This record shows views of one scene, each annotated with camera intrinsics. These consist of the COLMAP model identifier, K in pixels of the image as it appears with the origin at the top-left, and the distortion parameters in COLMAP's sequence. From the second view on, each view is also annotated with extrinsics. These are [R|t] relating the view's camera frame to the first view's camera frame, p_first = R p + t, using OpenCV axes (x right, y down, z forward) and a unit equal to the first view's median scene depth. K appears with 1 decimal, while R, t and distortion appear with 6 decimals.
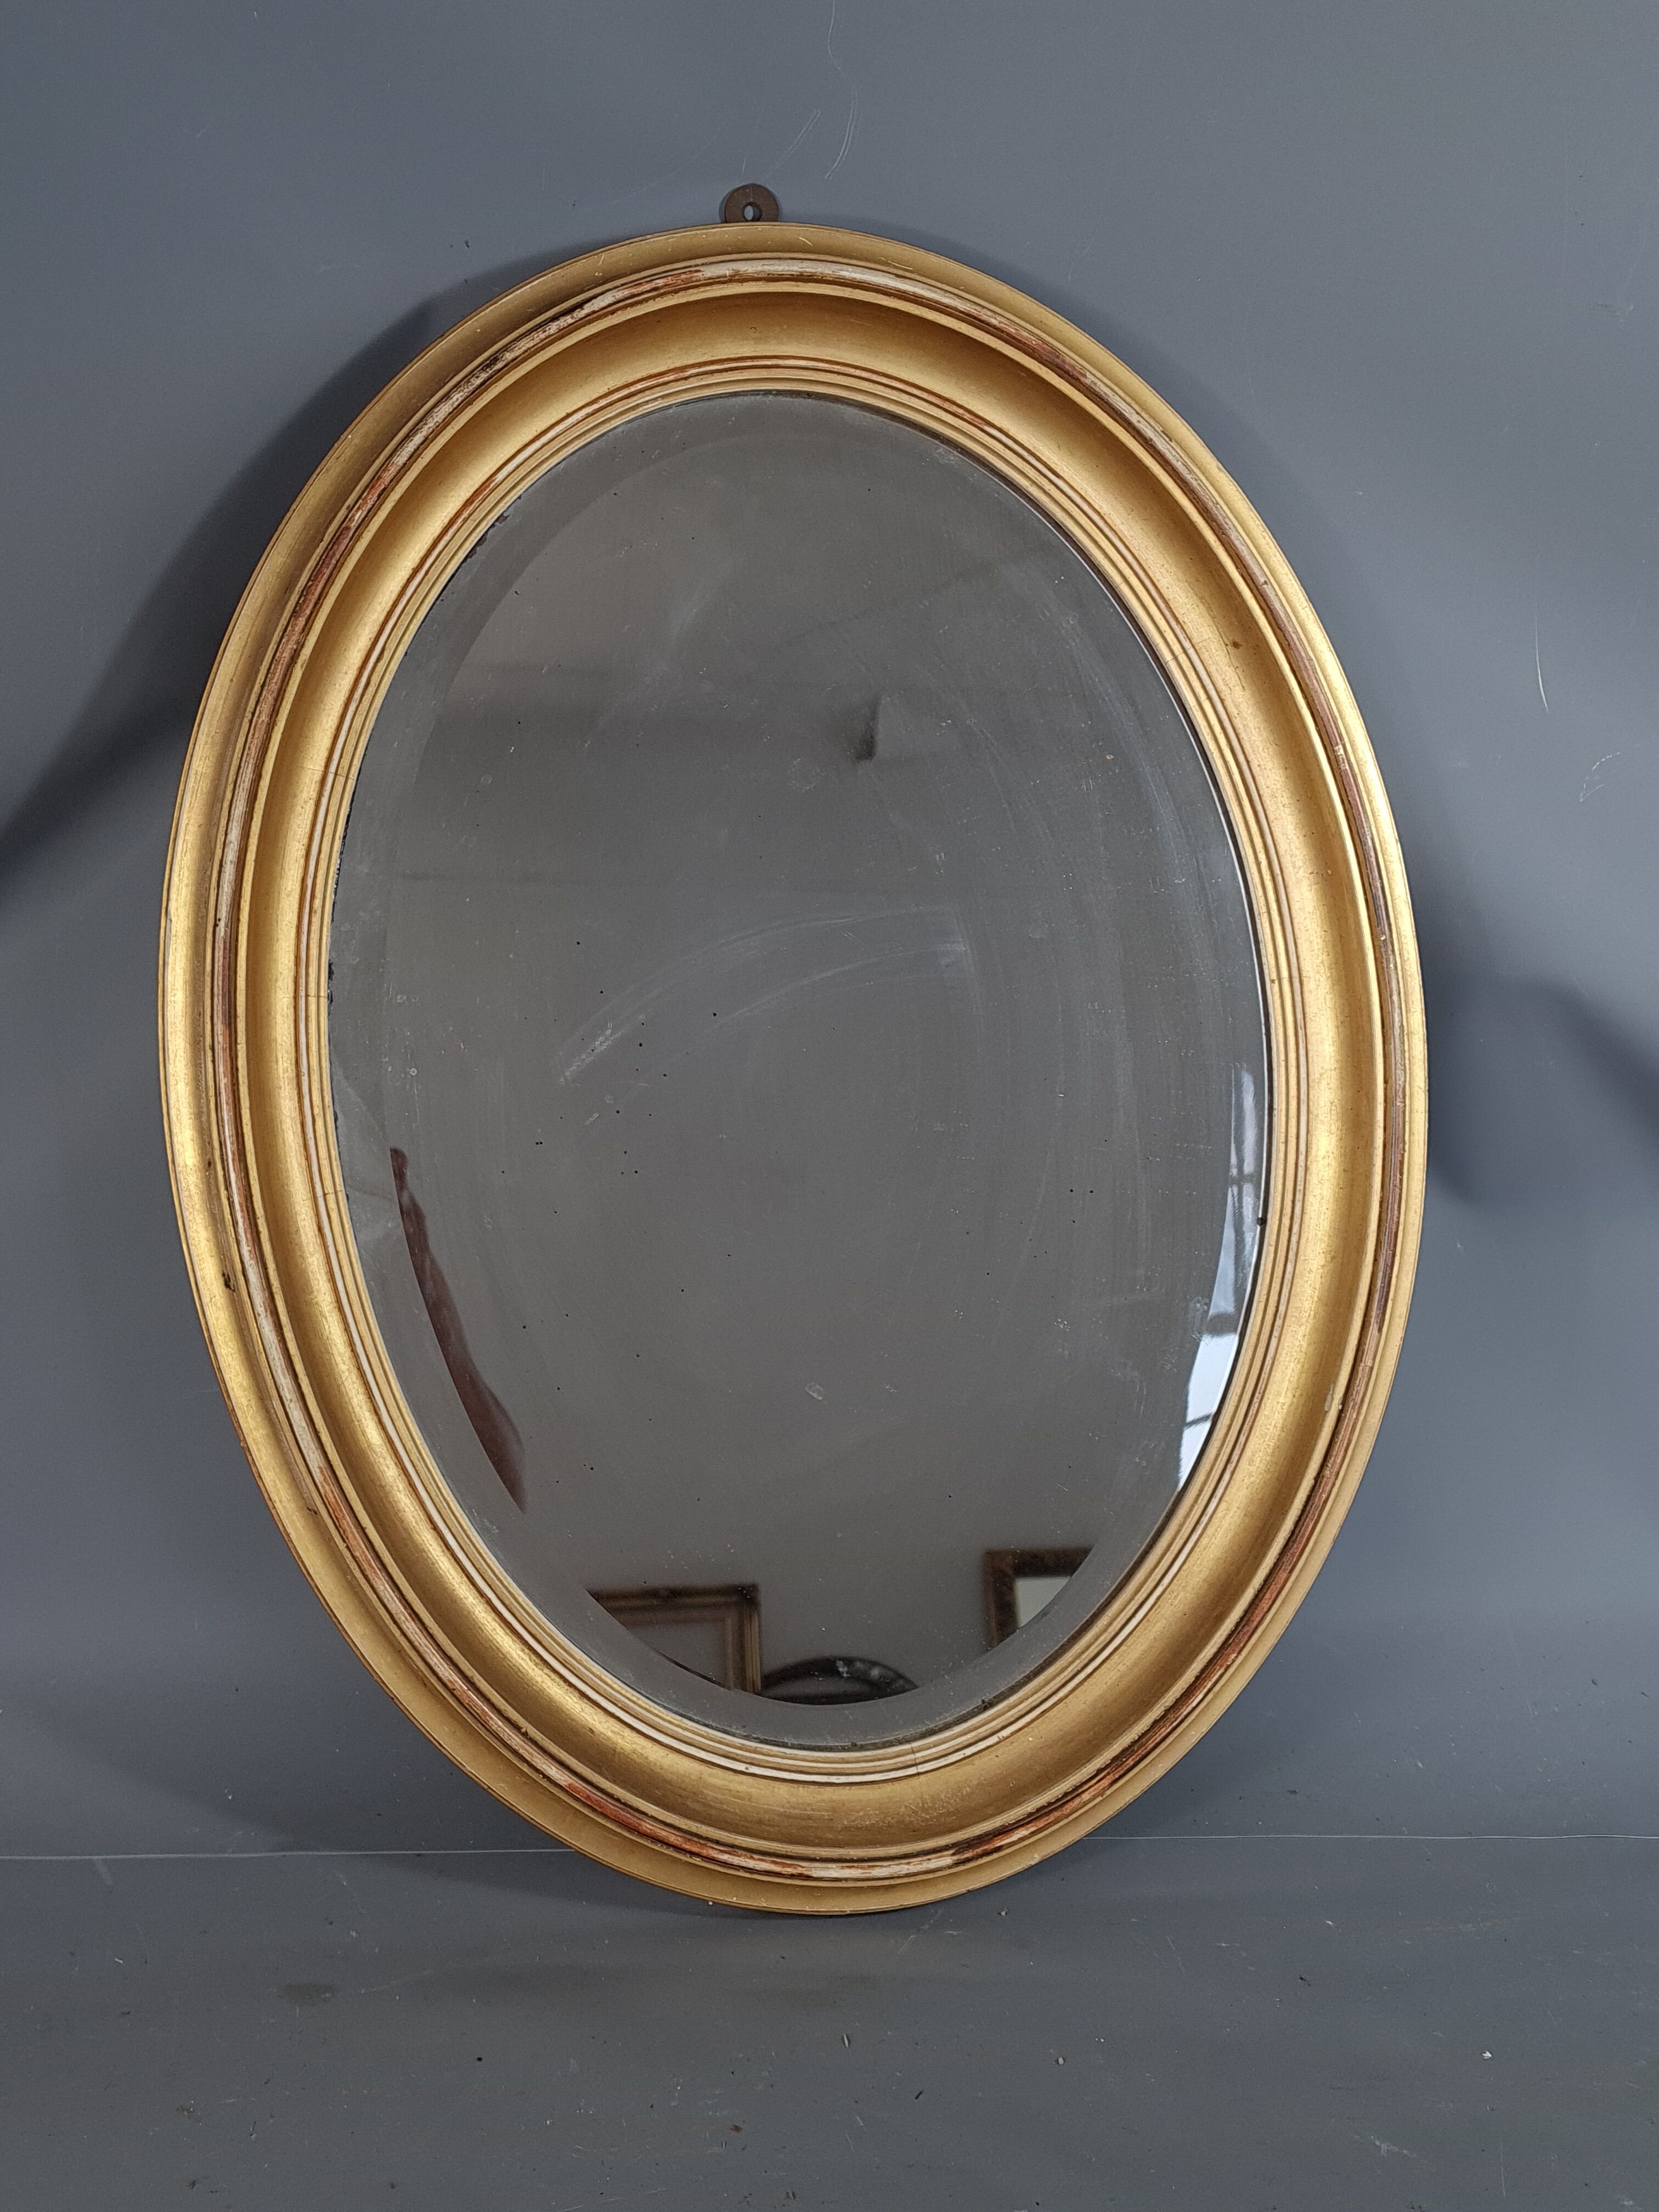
lens RADIAL K [[2760.4, 0, 829.5], [0, 2760.4, 1106.0], [0, 0, 1]] dist [0.028171, 0.032537]
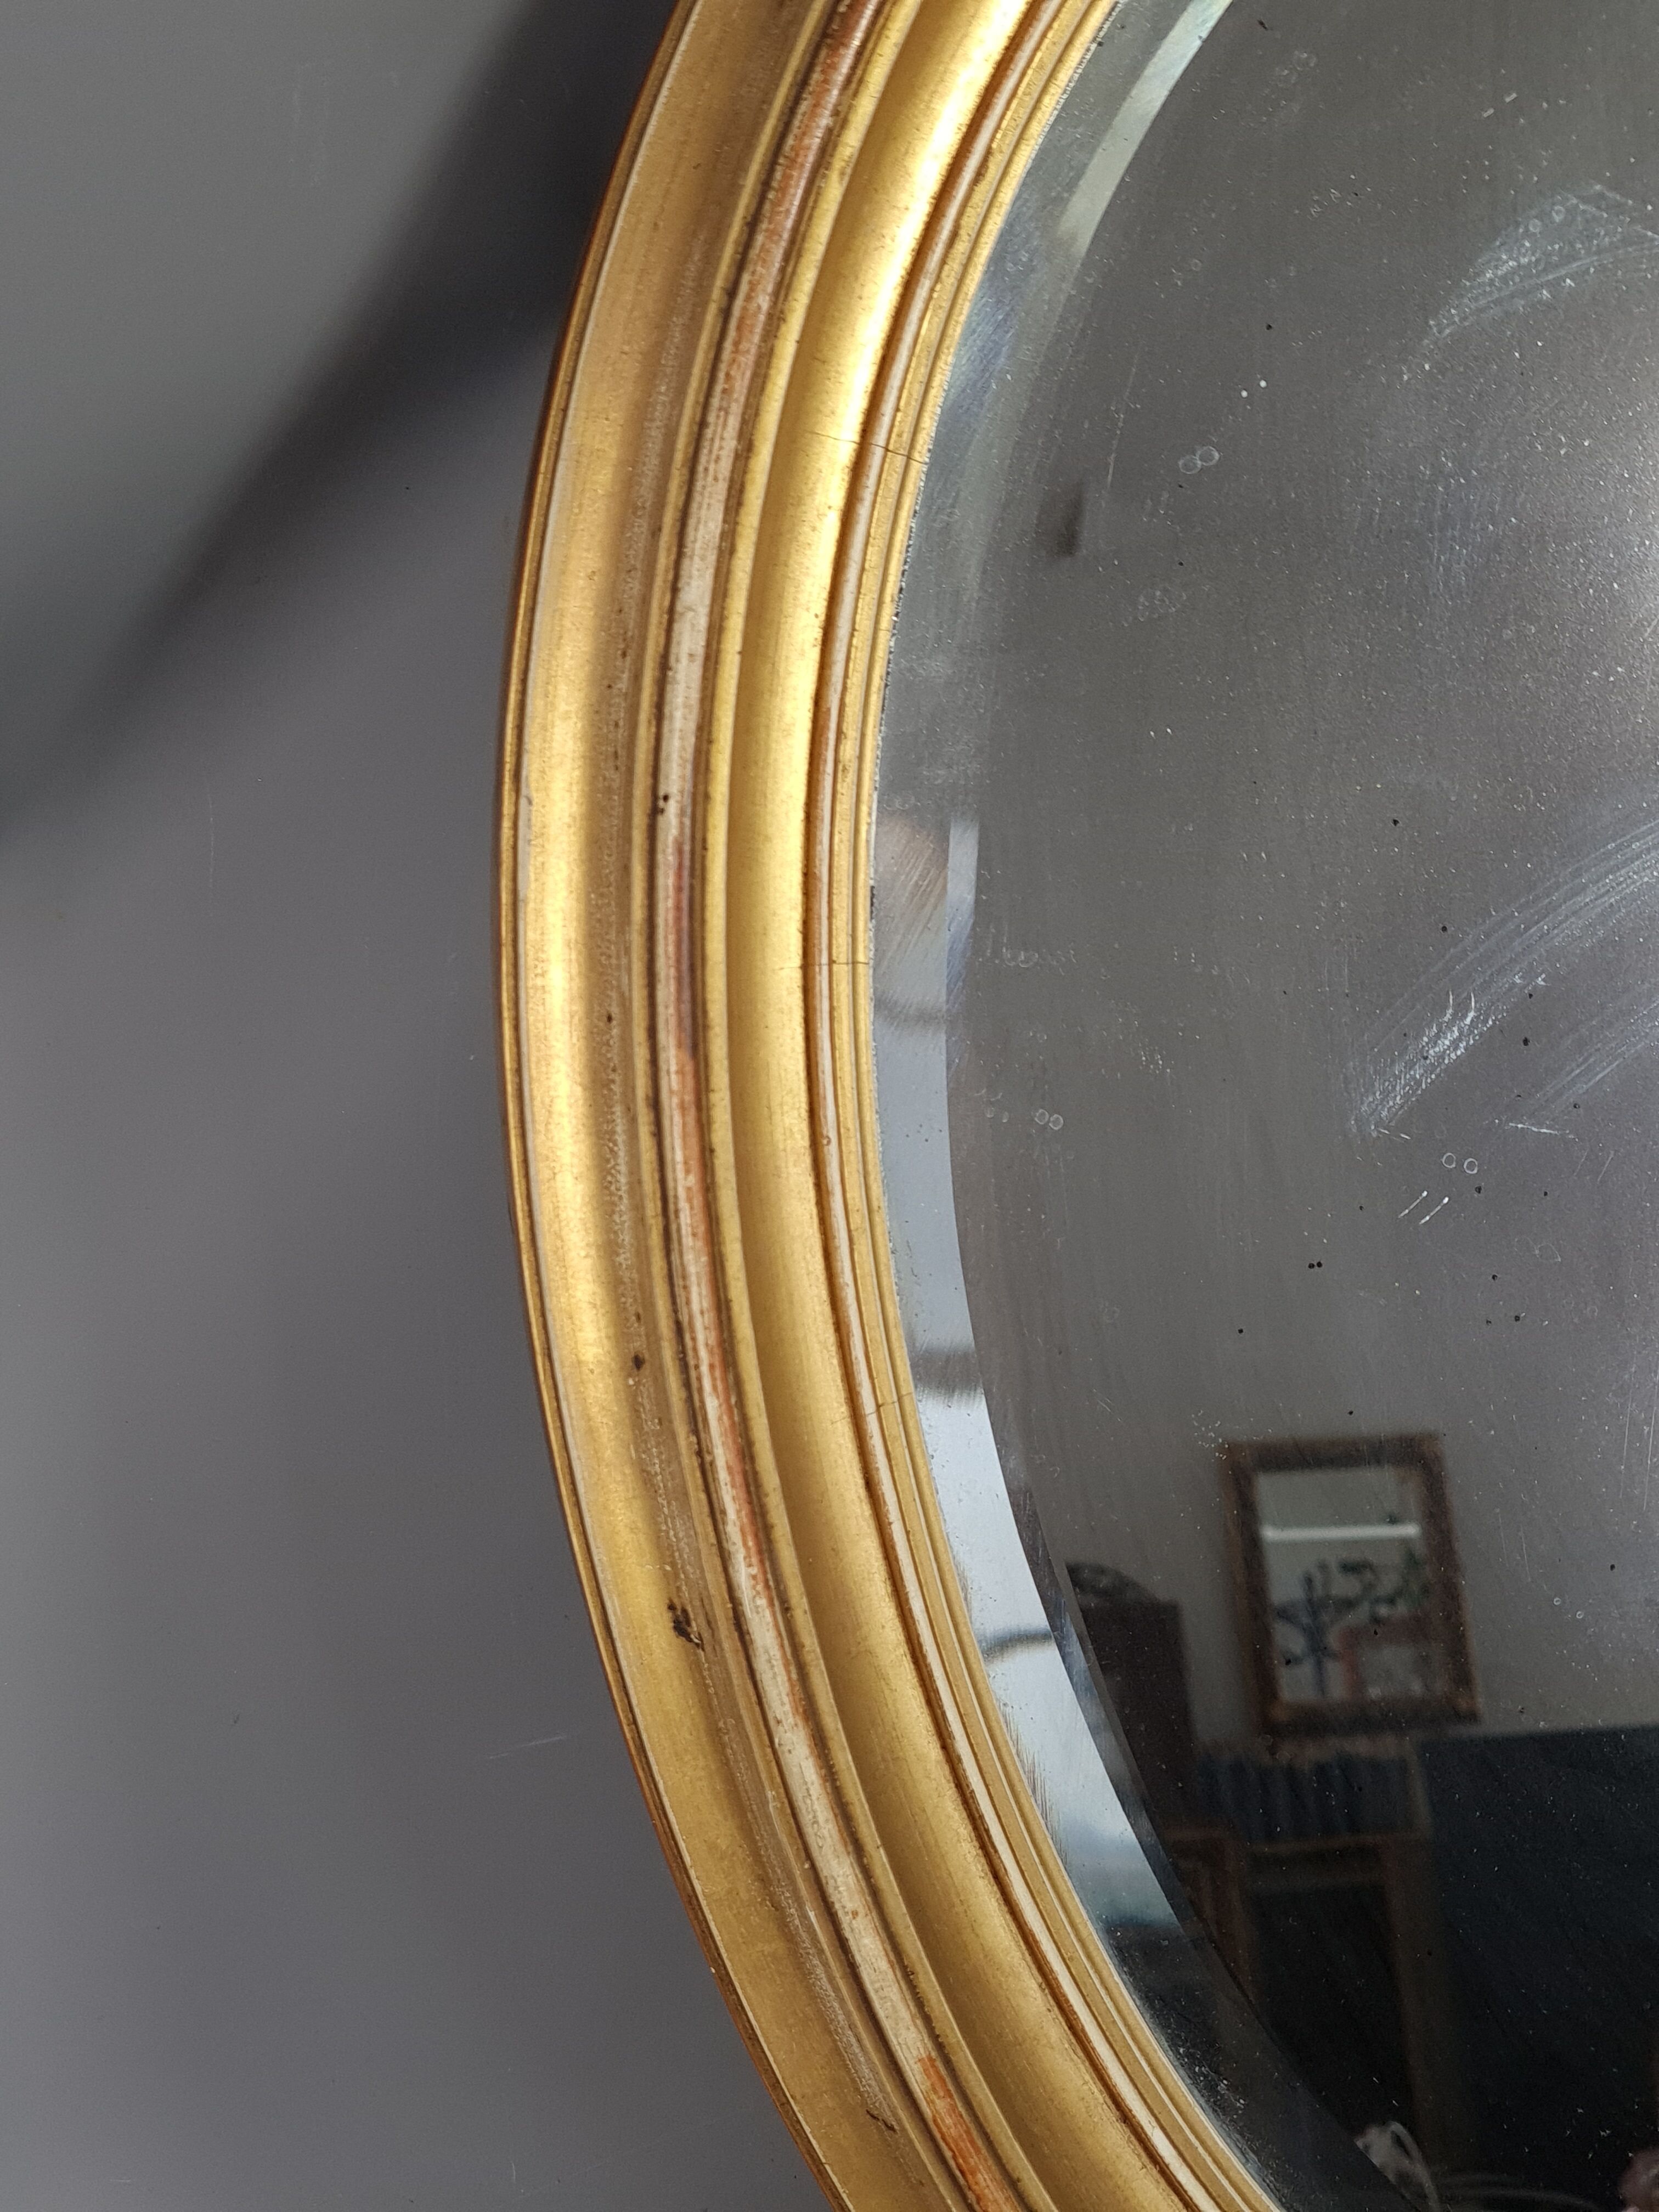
lens RADIAL K [[2760.4, 0, 829.5], [0, 2760.4, 1106.0], [0, 0, 1]] dist [0.028171, 0.032537]
pose [[0.999723, -0.023467, -0.001883, -0.189765], [0.023541, 0.997392, 0.068226, -0.047245], [0.000277, -0.068252, 0.997668, 0.562058]]
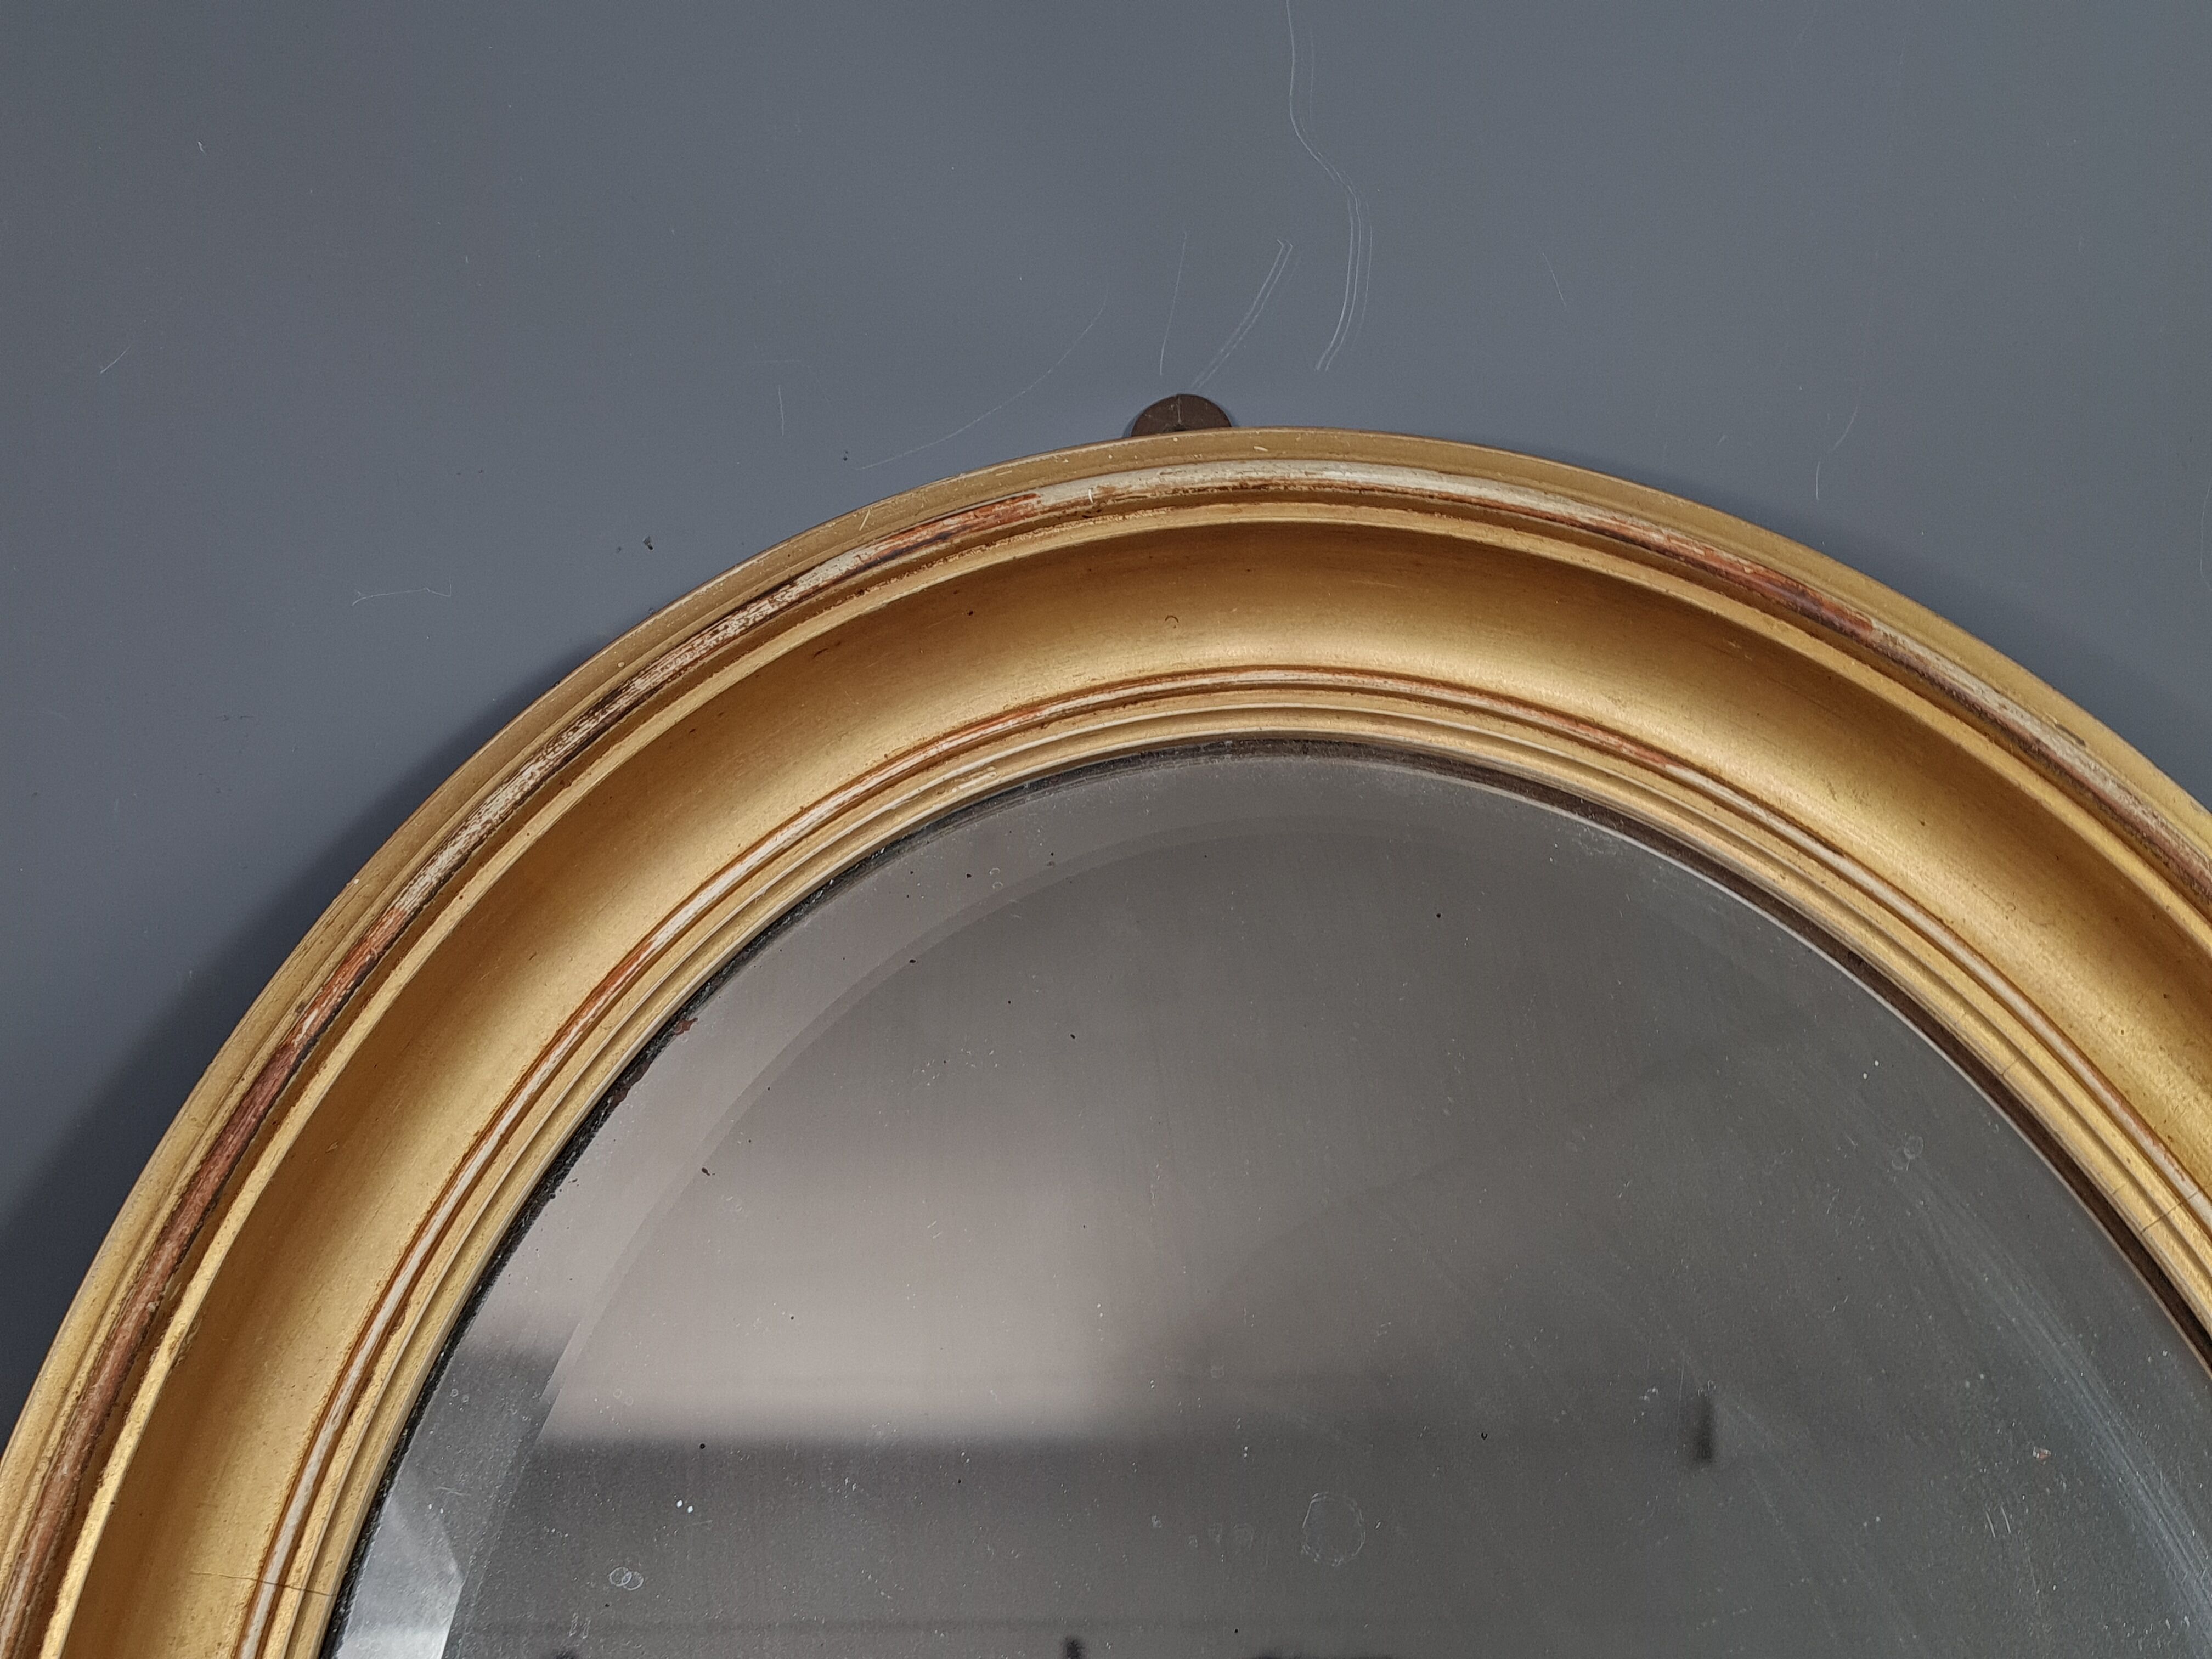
lens RADIAL K [[2760.4, 0, 1106.0], [0, 2760.4, 829.5], [0, 0, 1]] dist [0.028171, 0.032537]
pose [[0.977292, -0.096460, -0.188667, 0.052582], [0.025001, 0.936648, -0.349380, -0.073652], [0.210416, 0.336729, 0.917790, 0.568483]]
